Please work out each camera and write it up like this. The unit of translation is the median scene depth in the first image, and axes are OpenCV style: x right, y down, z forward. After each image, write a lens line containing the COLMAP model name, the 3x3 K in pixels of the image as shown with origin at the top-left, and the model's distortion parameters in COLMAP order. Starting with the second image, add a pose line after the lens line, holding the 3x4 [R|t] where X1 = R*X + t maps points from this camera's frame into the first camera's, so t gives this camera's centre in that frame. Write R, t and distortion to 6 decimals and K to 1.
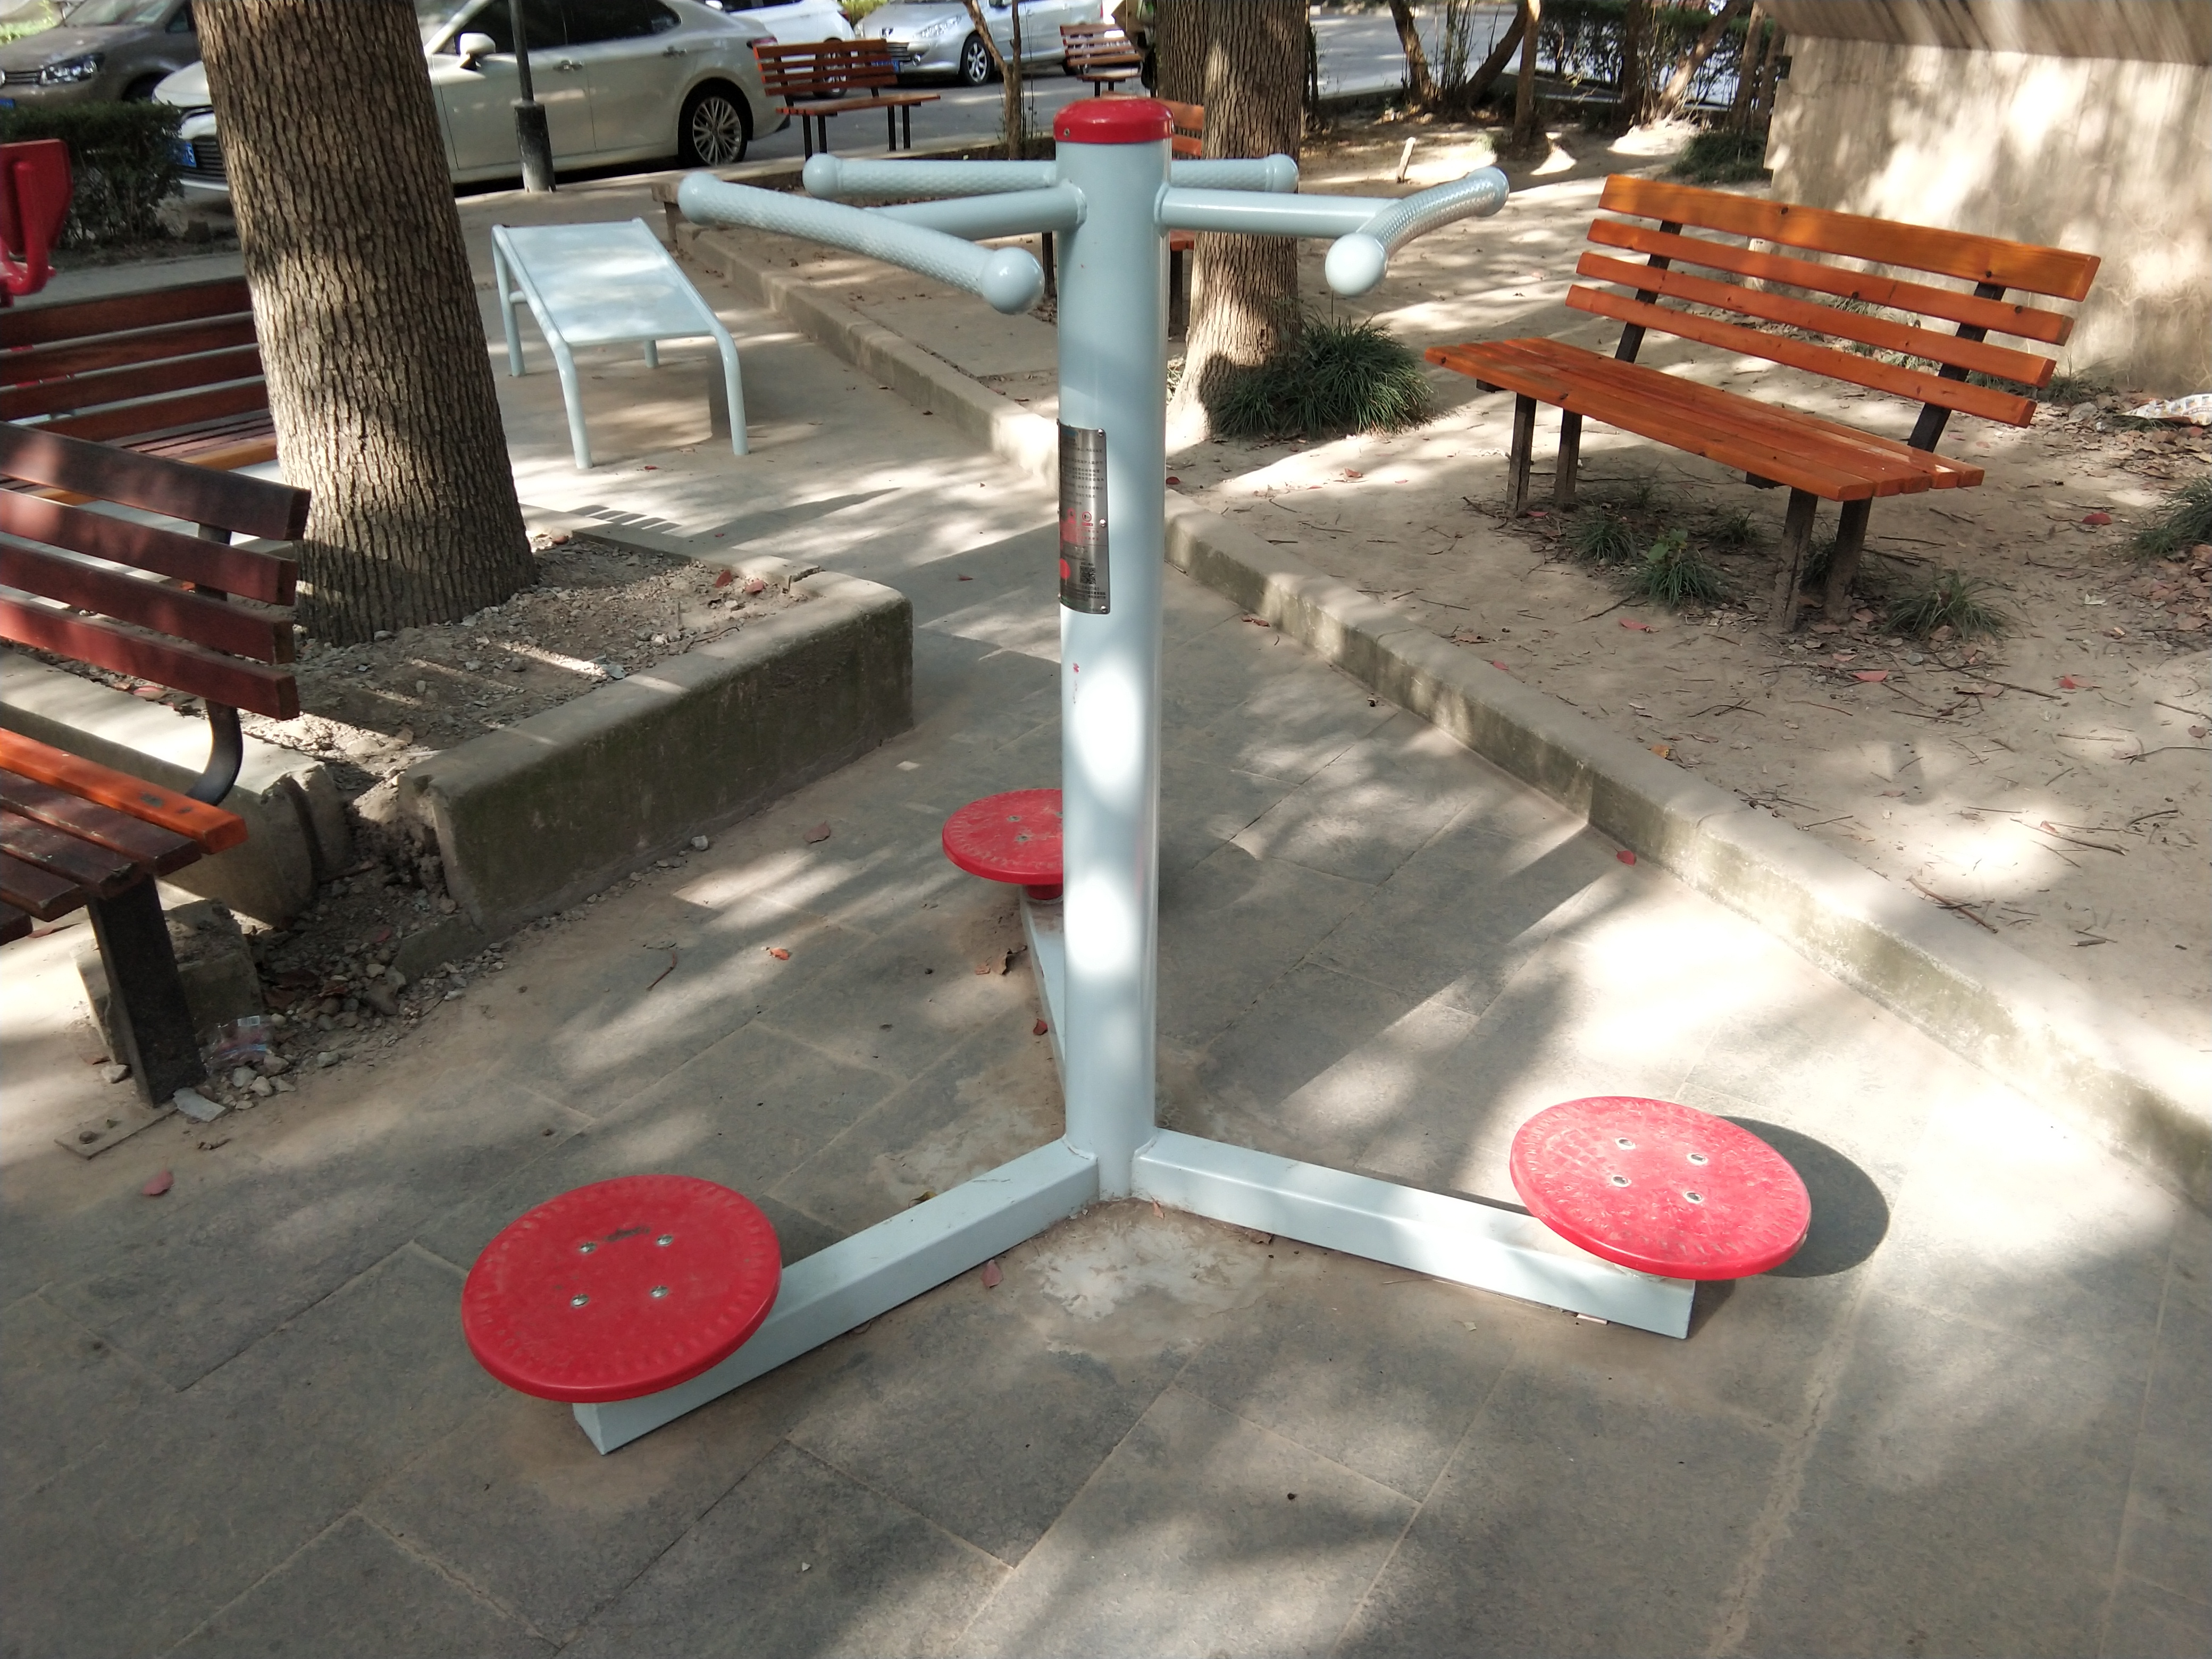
lens RADIAL K [[1782.0, 0, 1113.8], [0, 1782.0, 818.2], [0, 0, 1]] dist [0.097073, -0.131048]
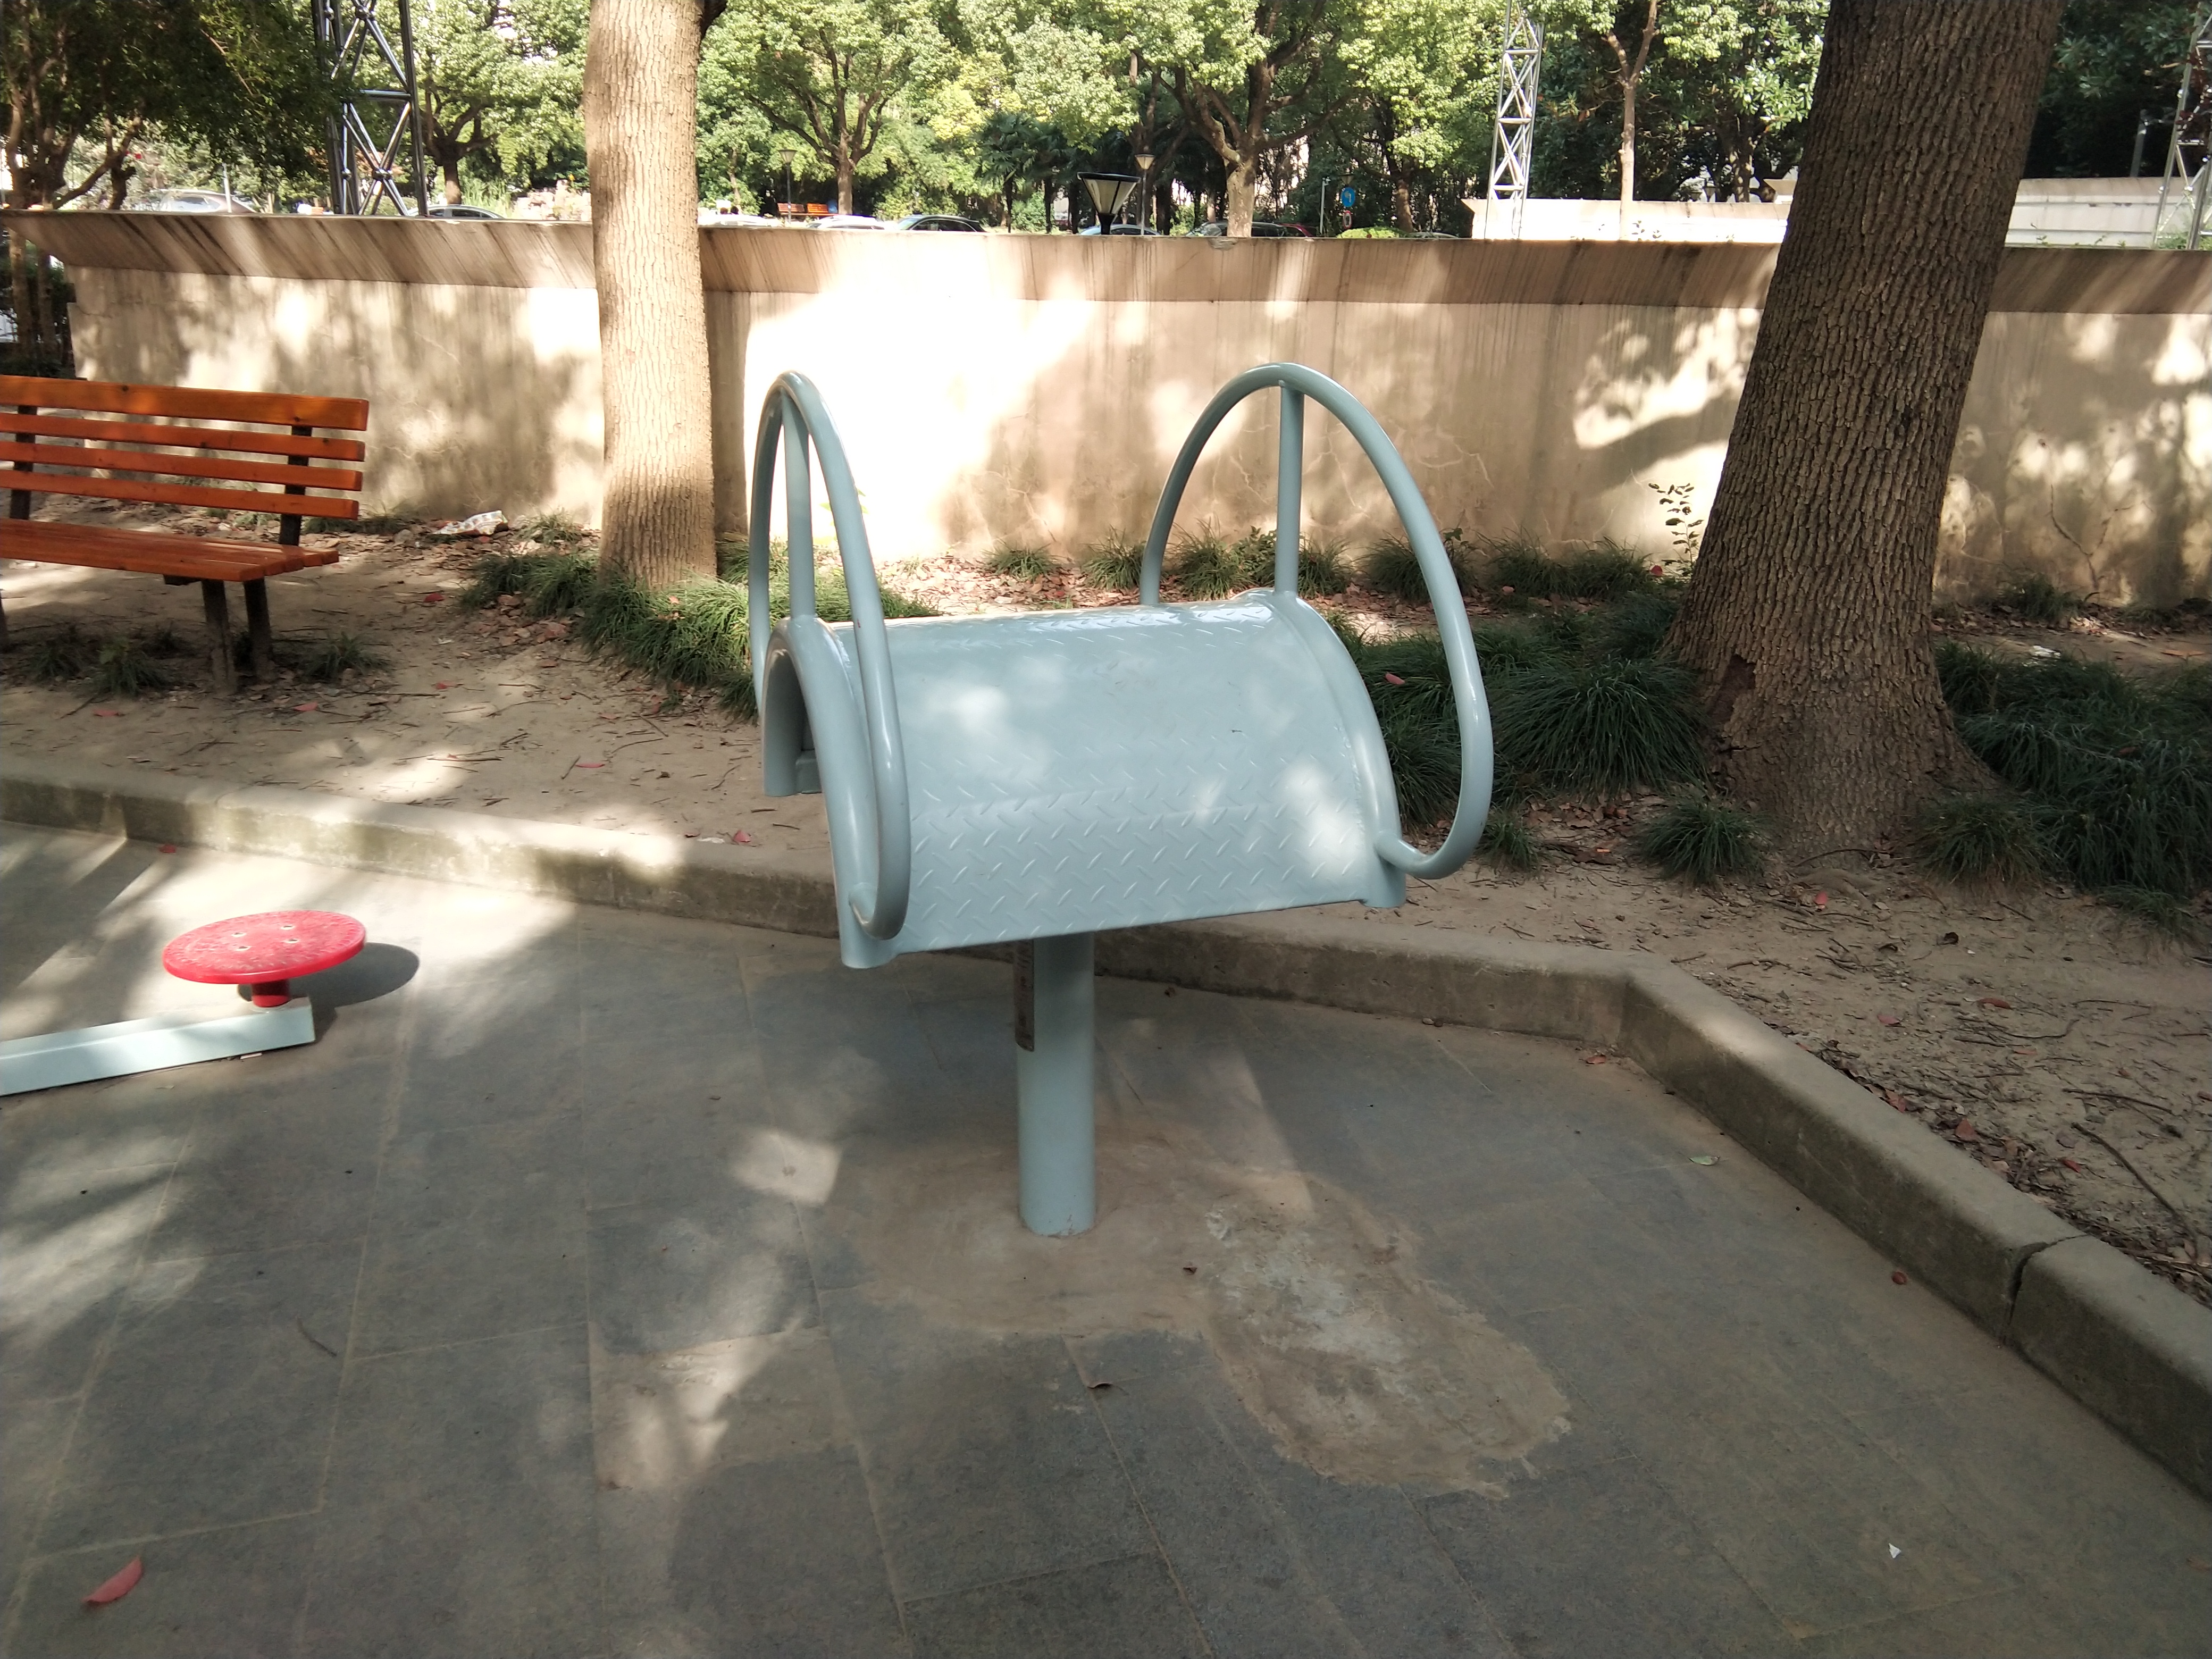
lens RADIAL K [[1743.2, 0, 1107.1], [0, 1743.2, 819.1], [0, 0, 1]] dist [0.103601, -0.155388]
pose [[0.655394, -0.226527, 0.720517, -0.107303], [0.306110, 0.951769, 0.020789, 0.103146], [-0.690475, 0.206932, 0.693125, -0.210134]]
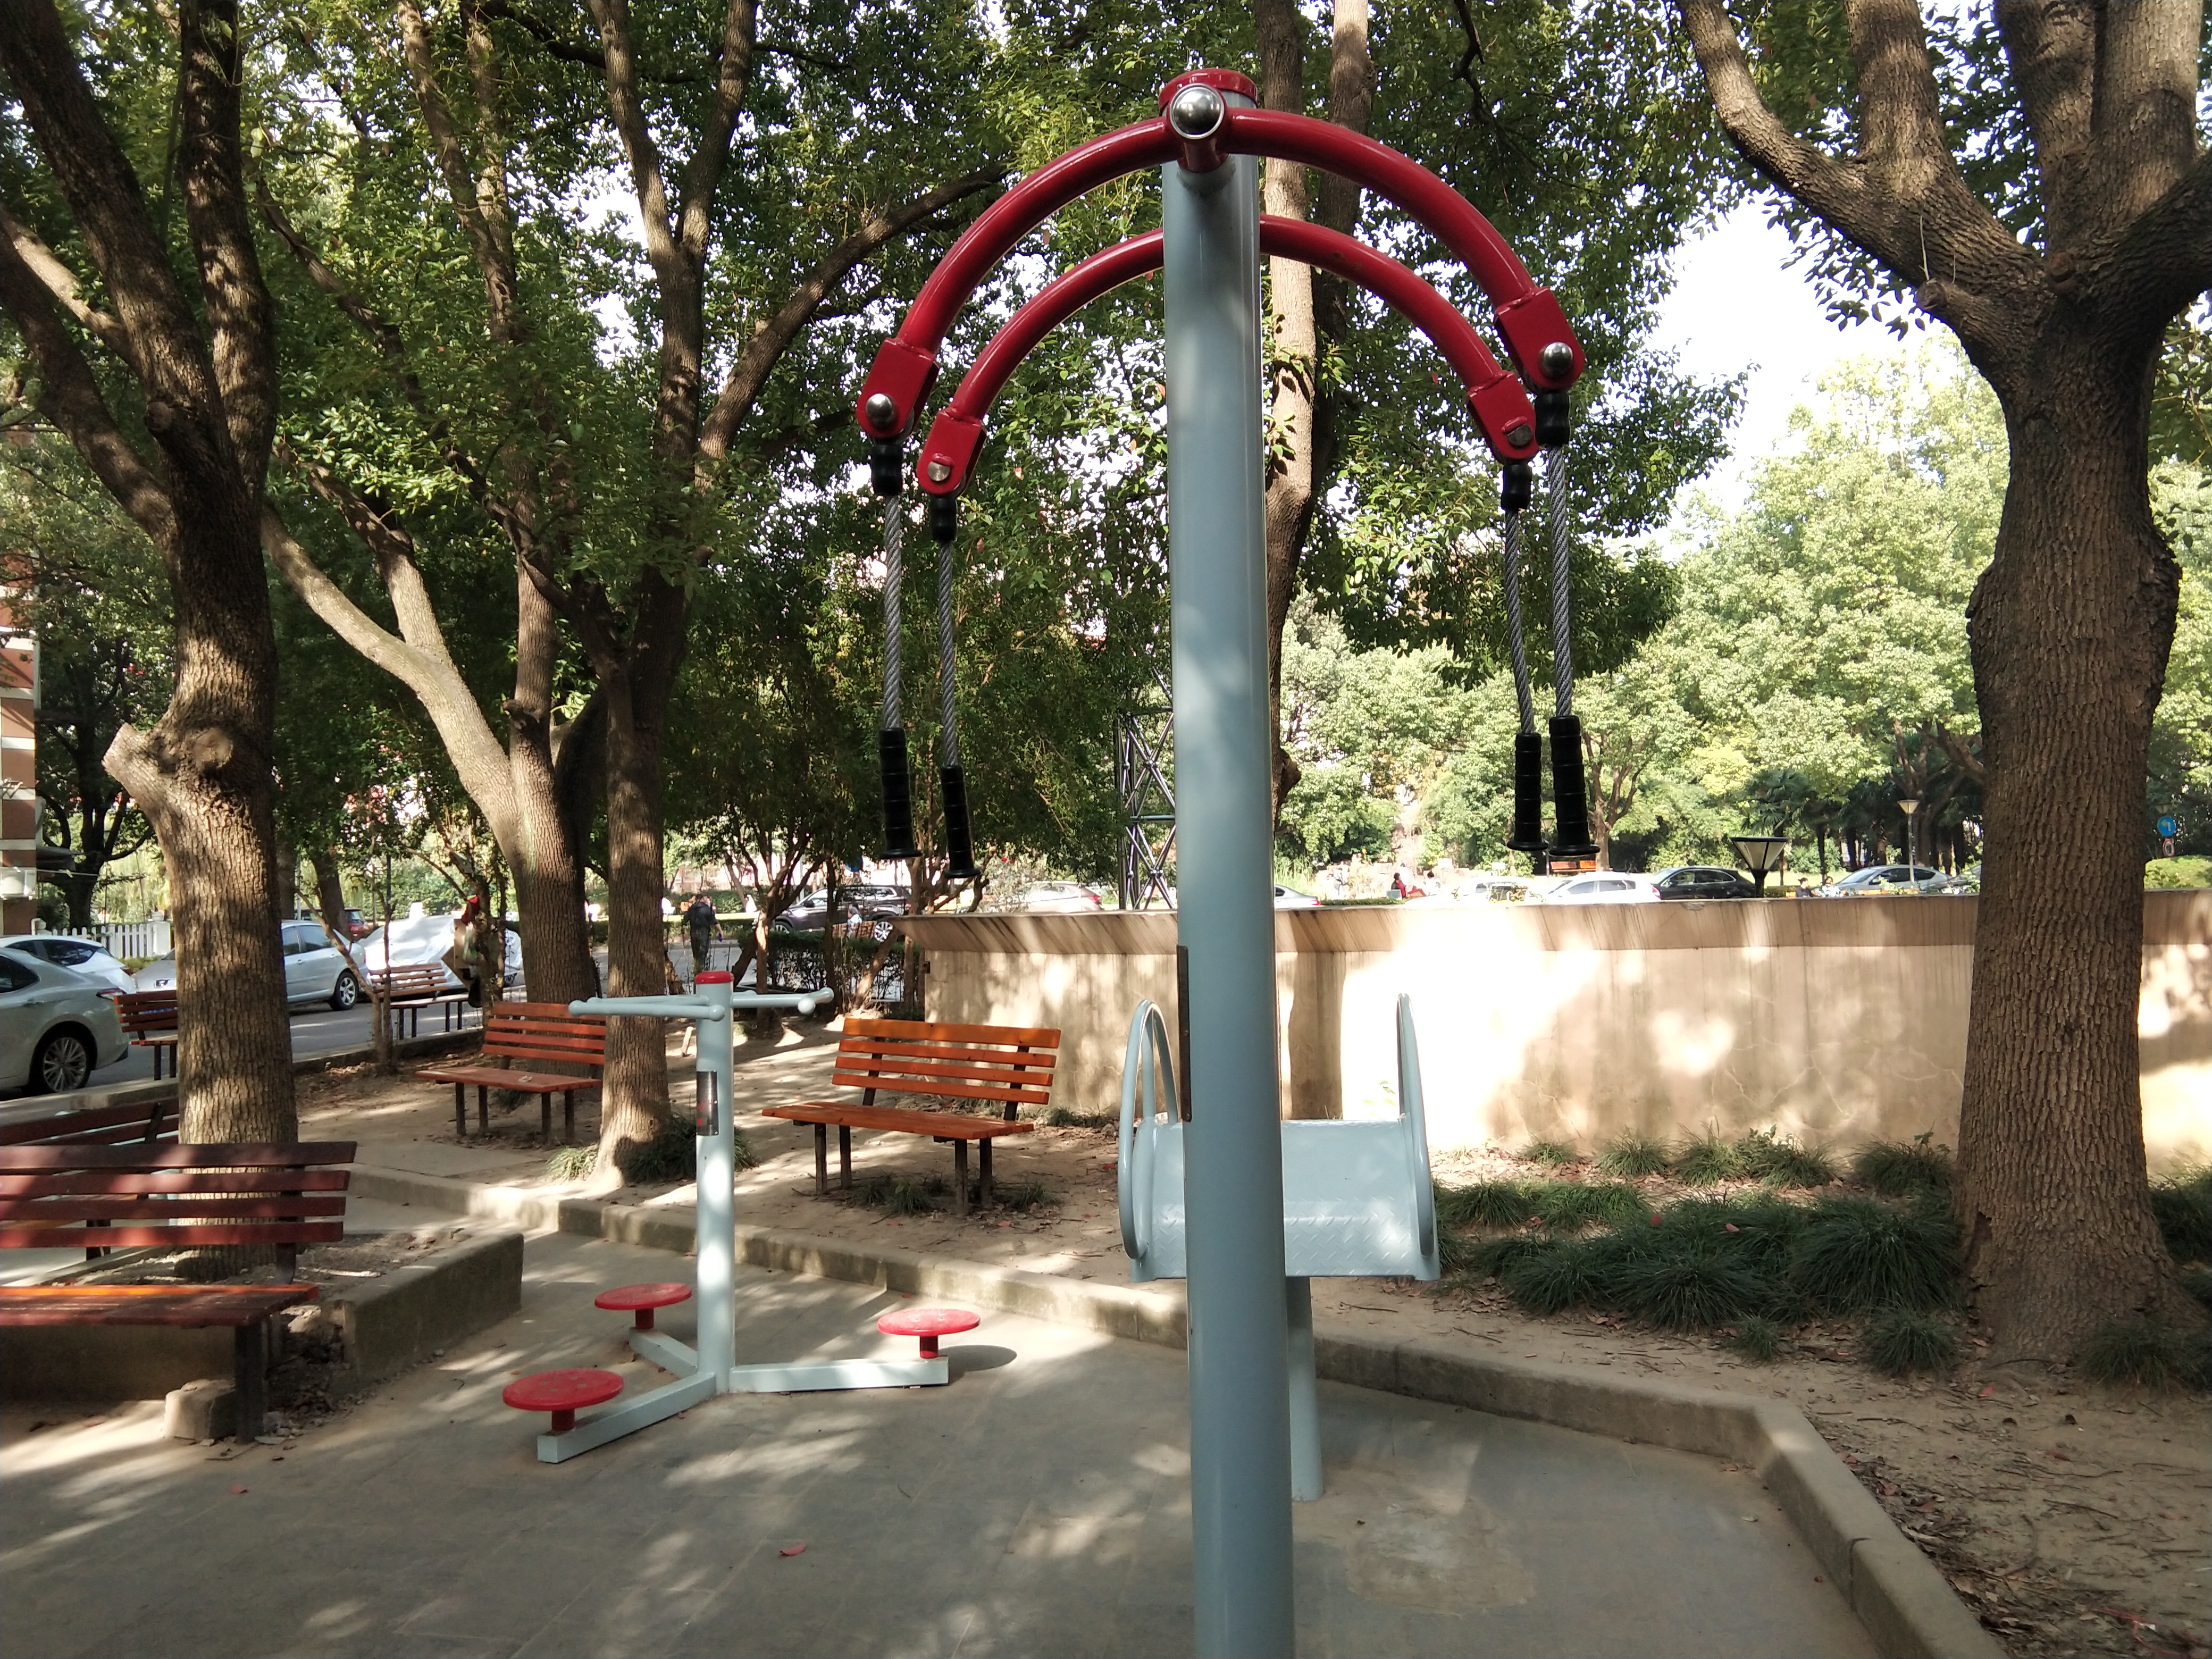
lens RADIAL K [[1743.2, 0, 1107.1], [0, 1743.2, 819.1], [0, 0, 1]] dist [0.103601, -0.155388]
pose [[0.910976, -0.007833, 0.412384, -0.202155], [0.201013, 0.881479, -0.427303, 0.262712], [-0.360161, 0.472157, 0.804582, -0.594942]]
